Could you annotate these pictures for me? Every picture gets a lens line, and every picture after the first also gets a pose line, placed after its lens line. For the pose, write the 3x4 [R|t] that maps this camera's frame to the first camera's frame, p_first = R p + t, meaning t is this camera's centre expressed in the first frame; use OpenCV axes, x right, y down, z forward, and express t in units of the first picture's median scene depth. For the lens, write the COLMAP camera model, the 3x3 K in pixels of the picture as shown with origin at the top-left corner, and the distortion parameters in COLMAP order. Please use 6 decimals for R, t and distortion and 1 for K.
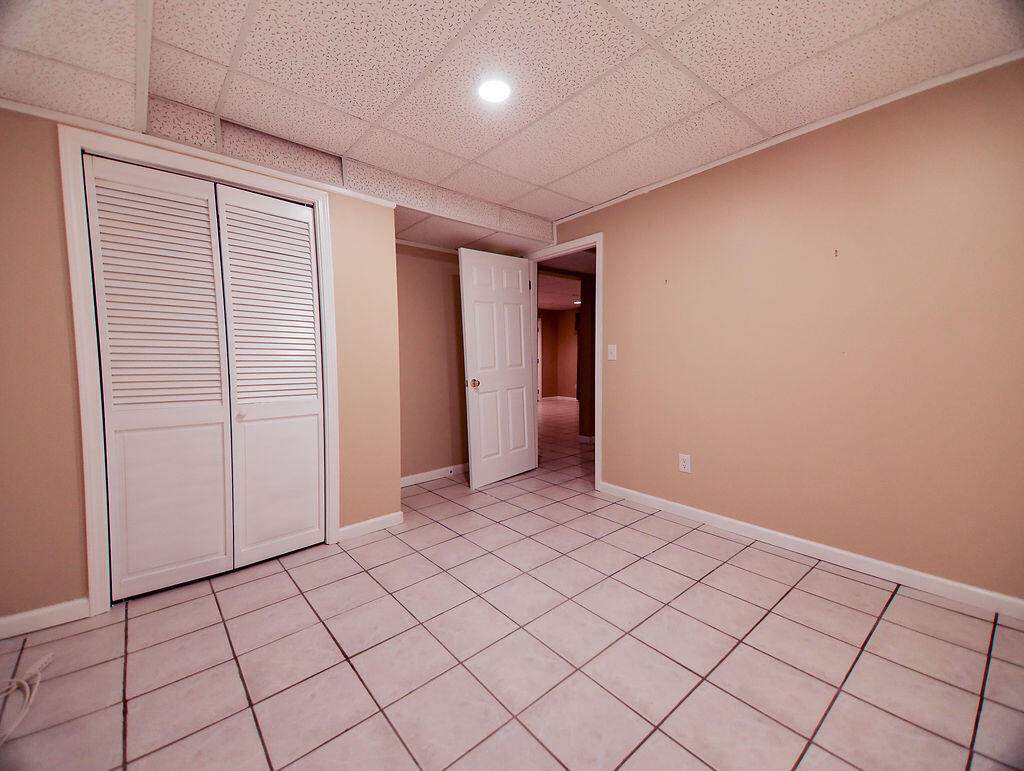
lens RADIAL K [[416.5, 0, 506.5], [0, 416.5, 384.7], [0, 0, 1]] dist [0.138219, -0.052425]
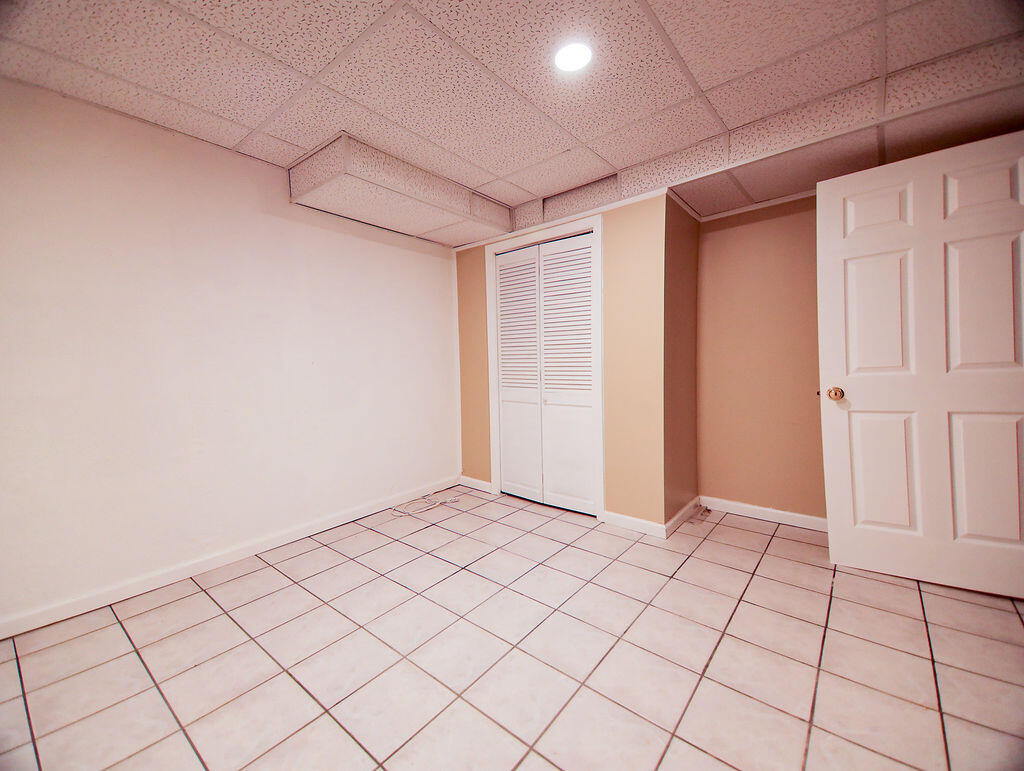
lens RADIAL K [[416.5, 0, 506.5], [0, 416.5, 384.7], [0, 0, 1]] dist [0.138219, -0.052425]
pose [[0.172910, 0.060701, -0.983065, 0.678125], [-0.038696, 0.997747, 0.054801, -0.047769], [0.984177, 0.028565, 0.174870, 0.577330]]
